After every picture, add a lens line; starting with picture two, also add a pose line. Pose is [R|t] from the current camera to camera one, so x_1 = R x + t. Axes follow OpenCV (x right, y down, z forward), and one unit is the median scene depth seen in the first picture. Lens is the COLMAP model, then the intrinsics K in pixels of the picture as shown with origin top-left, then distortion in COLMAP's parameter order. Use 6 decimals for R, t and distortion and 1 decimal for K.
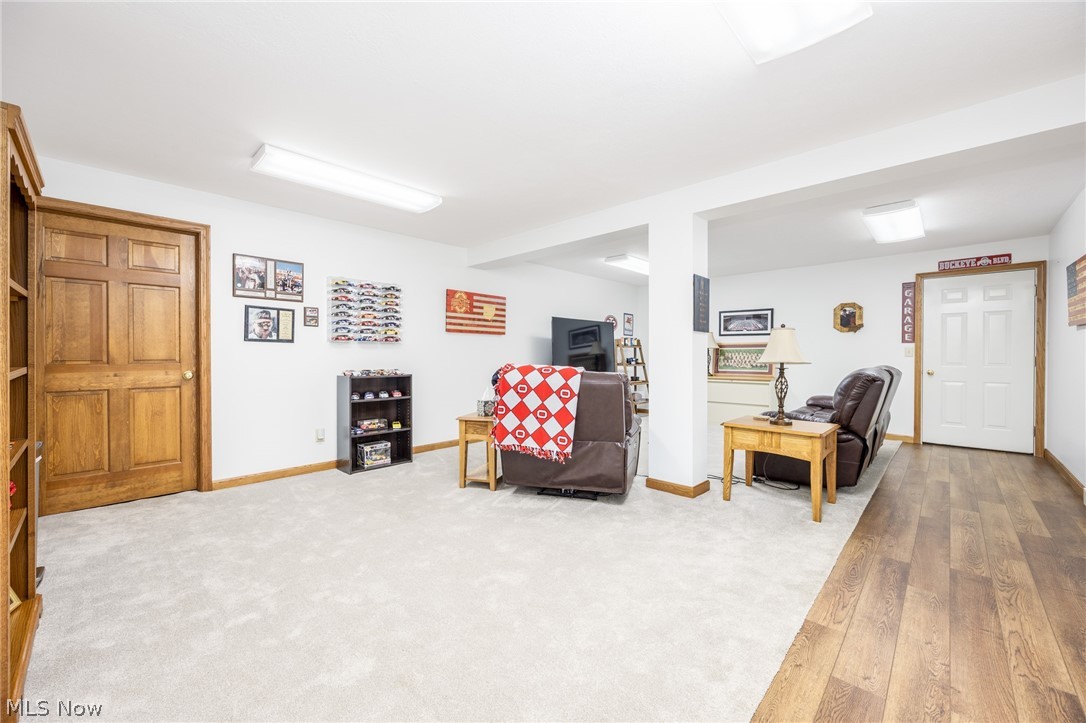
lens RADIAL K [[421.1, 0, 549.6], [0, 421.1, 358.9], [0, 0, 1]] dist [0.000013, -0.000032]
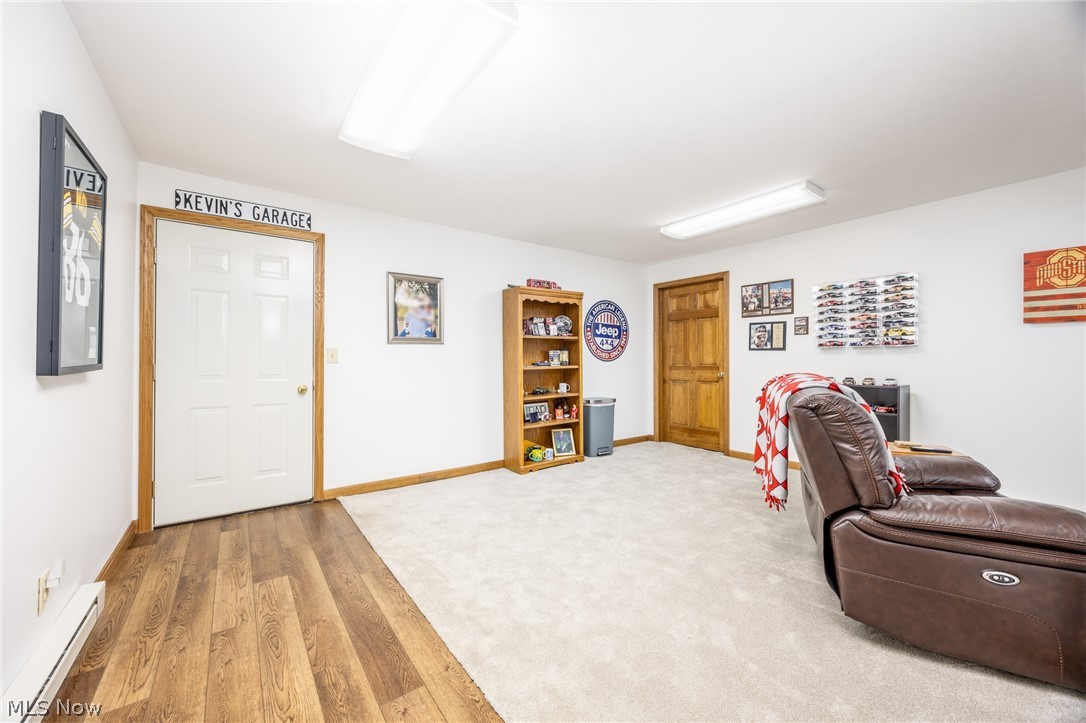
lens RADIAL K [[421.1, 0, 550.8], [0, 421.1, 358.9], [0, 0, 1]] dist [0.000013, -0.000032]
pose [[-0.161214, -0.003801, -0.986912, 0.636312], [-0.010573, 0.999942, -0.002124, -0.006661], [0.986863, 0.010092, -0.161245, 0.574177]]
